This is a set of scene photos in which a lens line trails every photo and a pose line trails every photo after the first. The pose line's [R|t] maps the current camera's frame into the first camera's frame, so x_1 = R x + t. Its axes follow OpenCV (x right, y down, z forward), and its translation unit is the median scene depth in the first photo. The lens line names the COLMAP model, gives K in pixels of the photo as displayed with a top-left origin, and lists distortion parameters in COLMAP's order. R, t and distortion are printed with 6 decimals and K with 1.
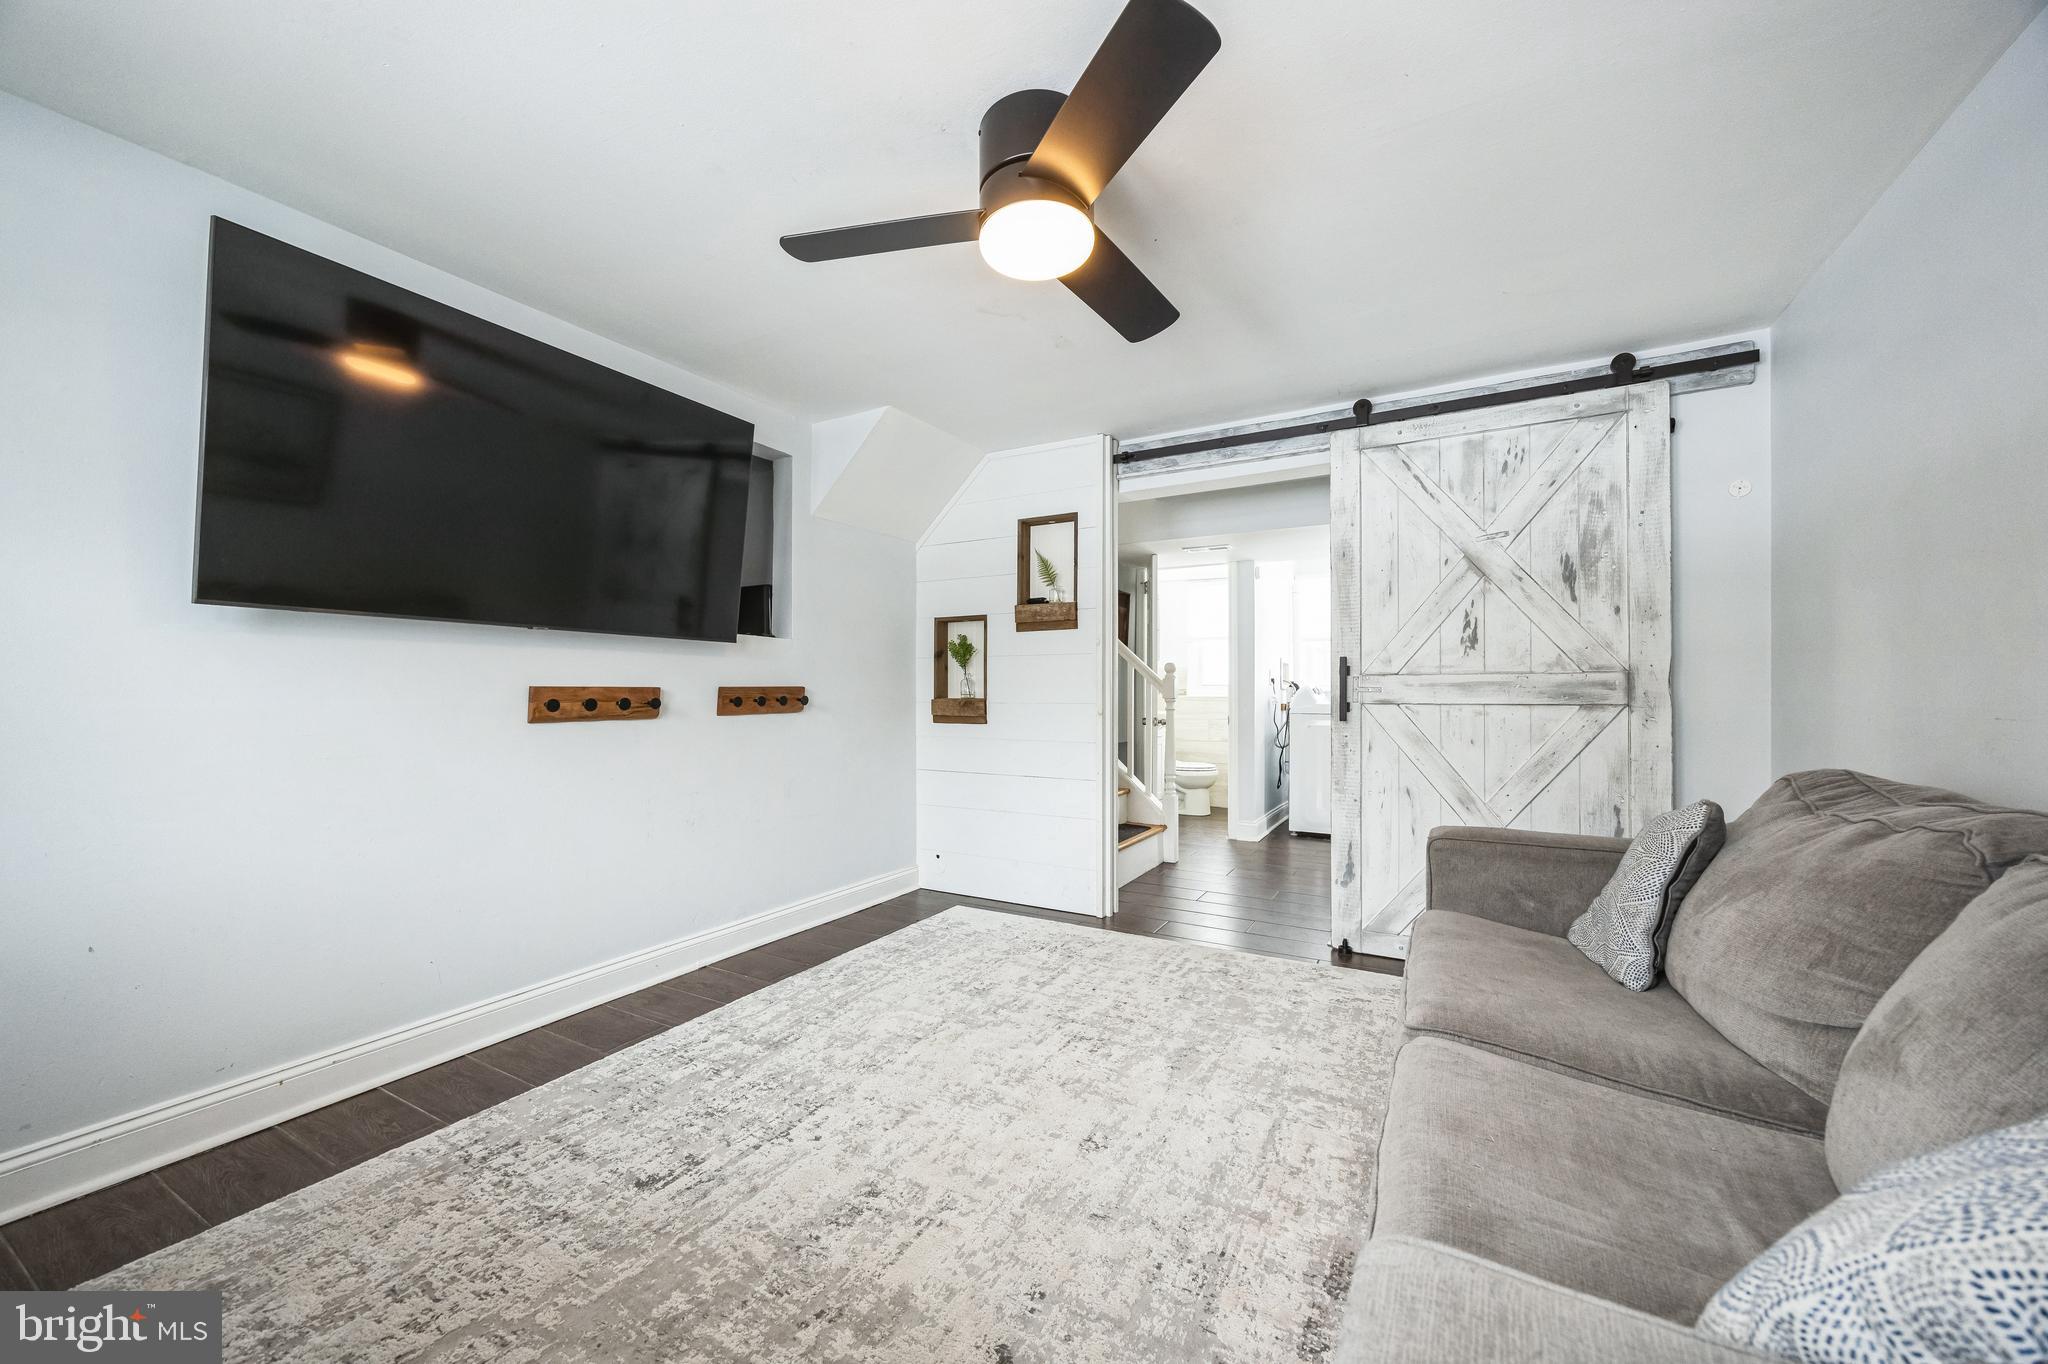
lens RADIAL K [[779.2, 0, 1015.0], [0, 779.2, 698.2], [0, 0, 1]] dist [0.002611, 0.000276]
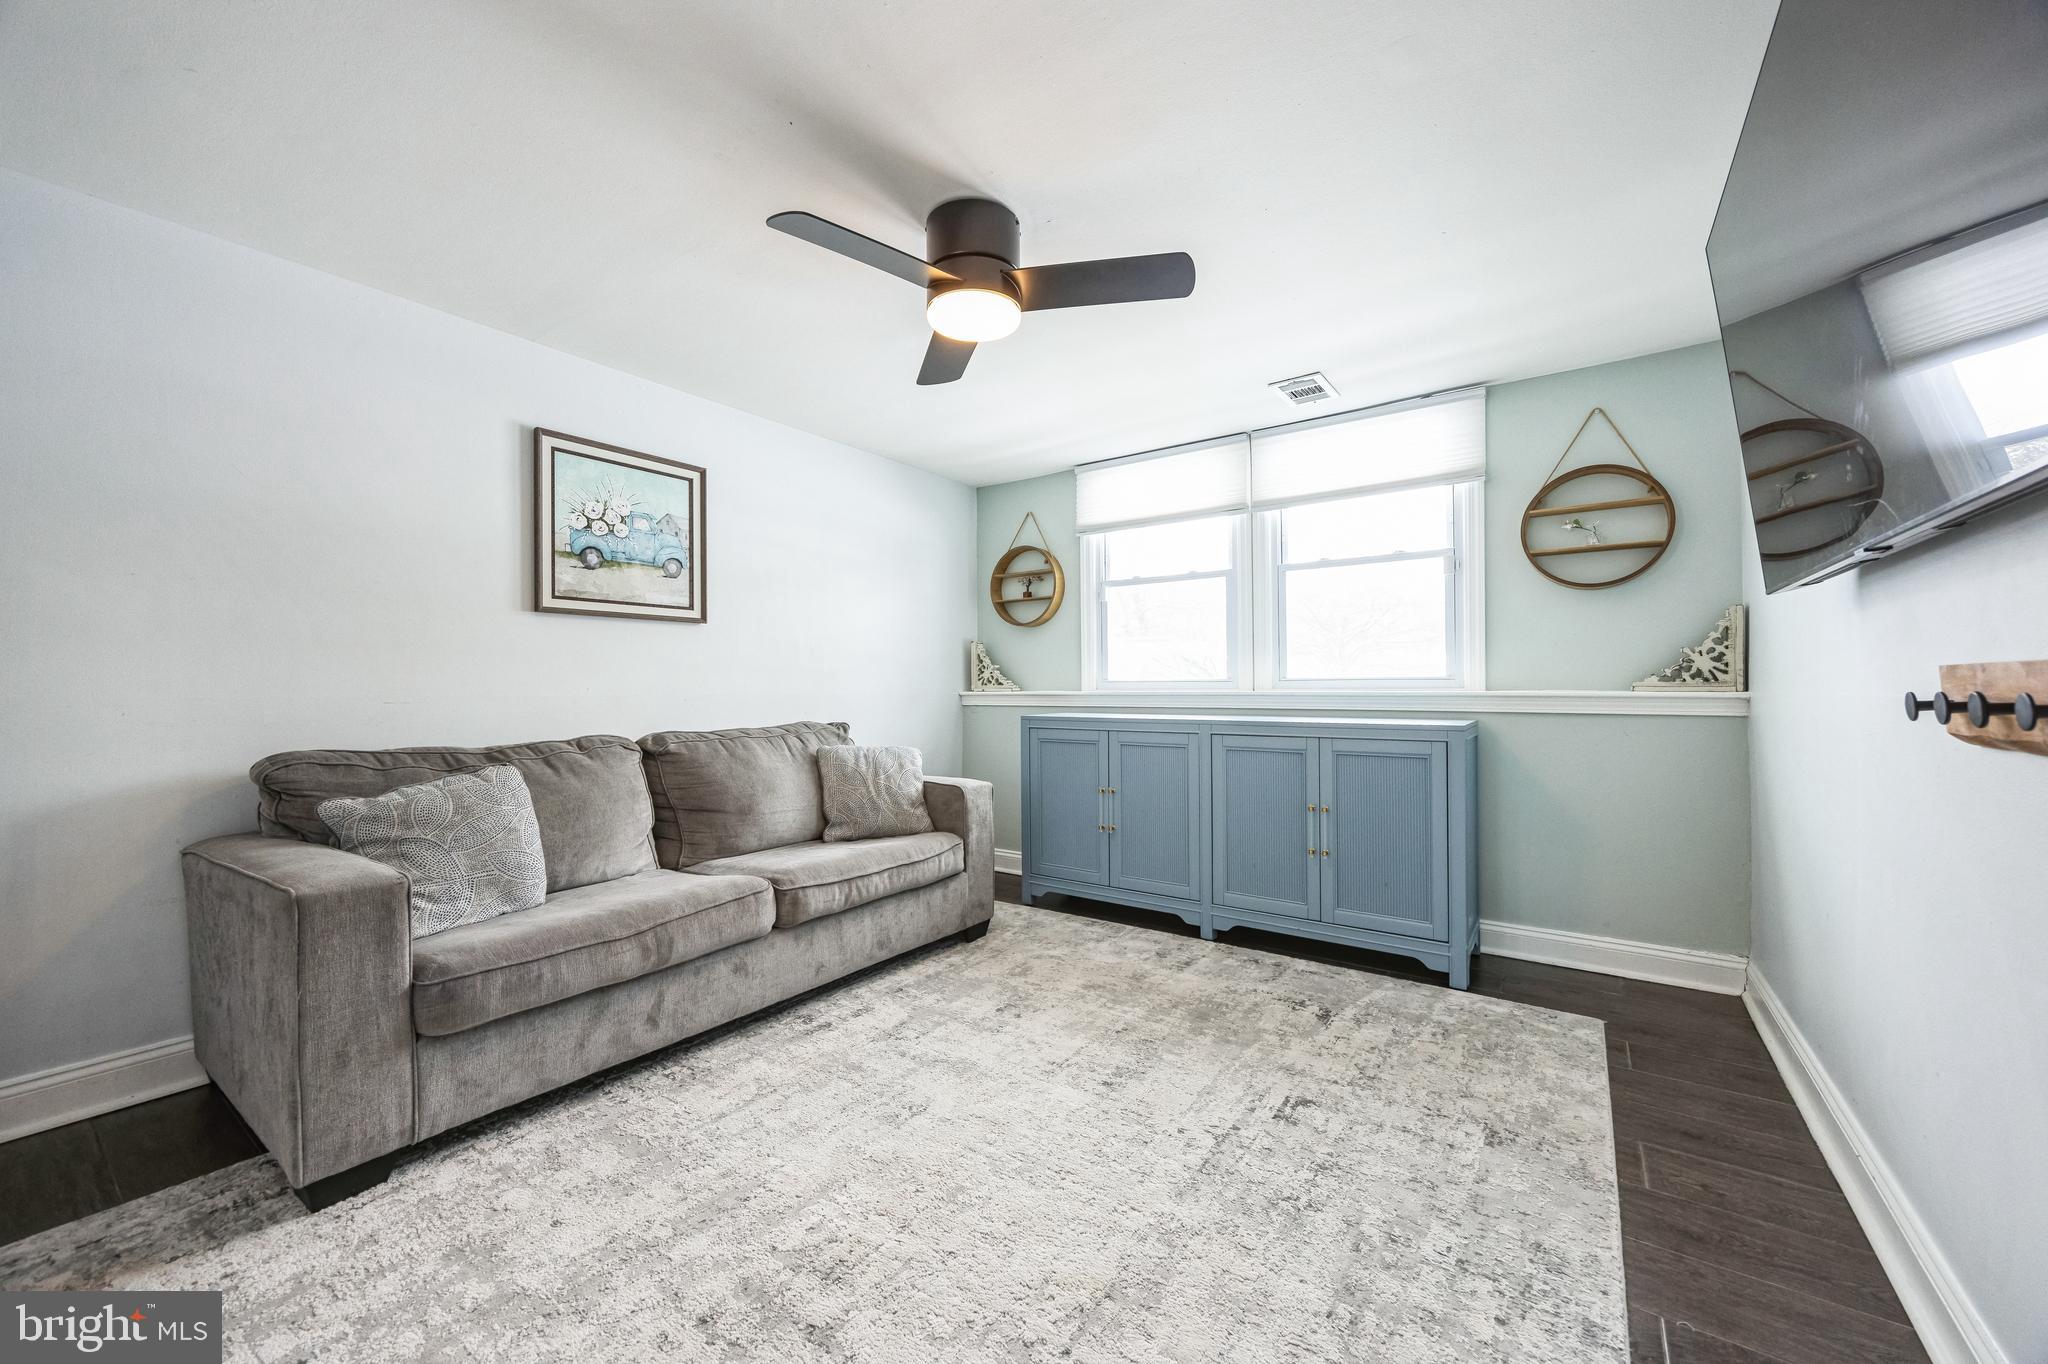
lens RADIAL K [[779.2, 0, 1015.0], [0, 779.2, 698.2], [0, 0, 1]] dist [0.002611, 0.000276]
pose [[-0.993768, 0.001355, 0.111462, -0.131243], [0.003862, 0.999744, 0.022277, -0.010751], [-0.111403, 0.022568, -0.993519, 1.683240]]
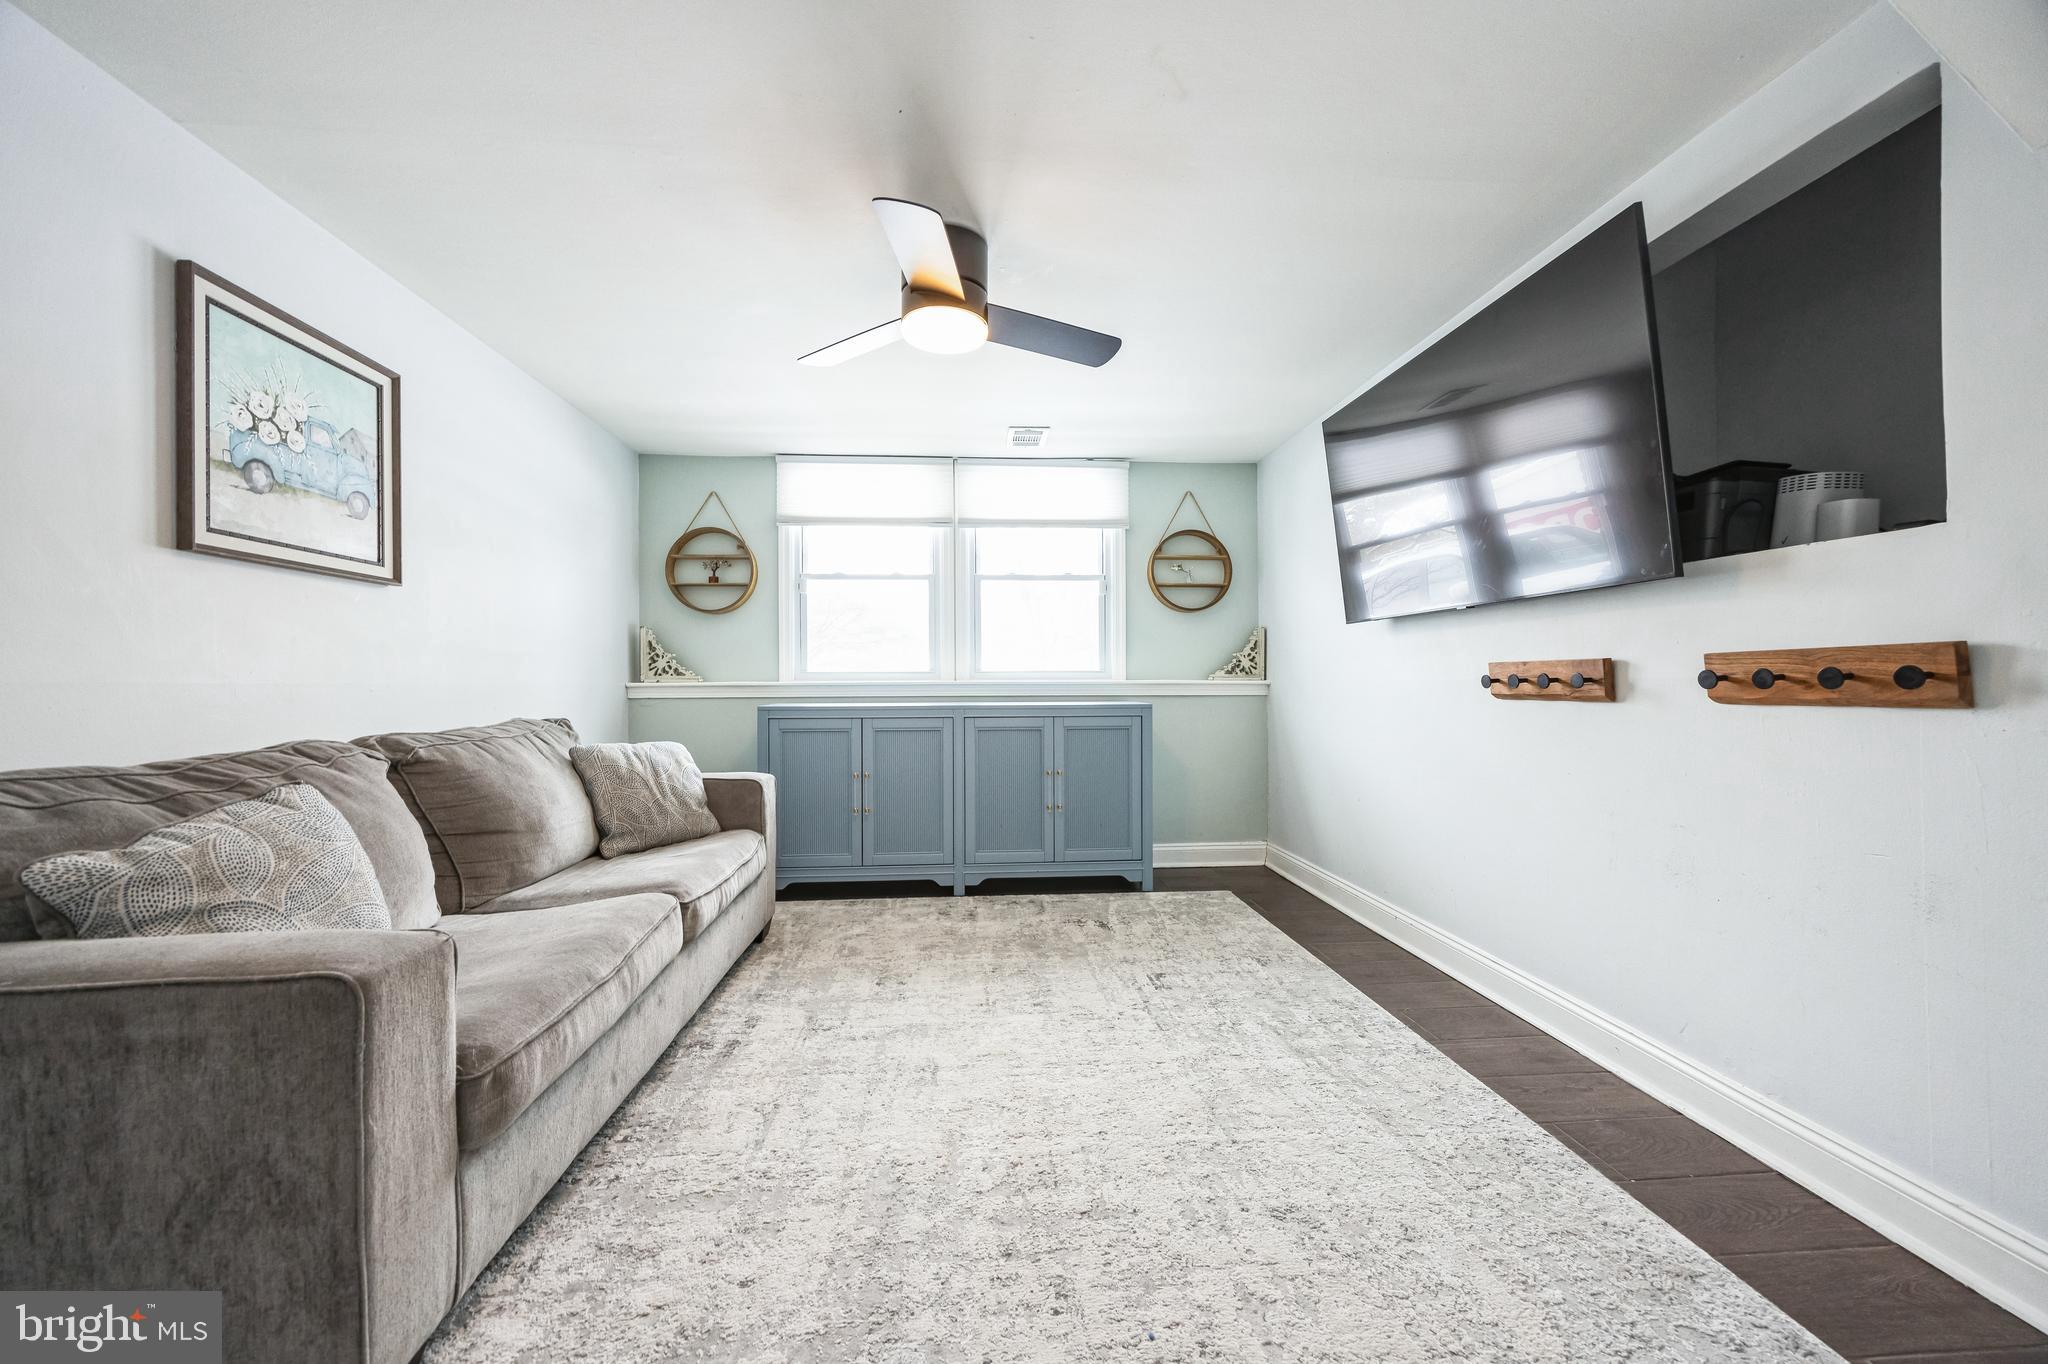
lens RADIAL K [[776.2, 0, 1011.2], [0, 776.2, 698.5], [0, 0, 1]] dist [-0.001153, -0.000242]
pose [[-0.832357, 0.013790, -0.554069, 0.509482], [-0.001210, 0.999643, 0.026697, 0.004141], [0.554239, 0.022892, -0.832043, 1.648146]]
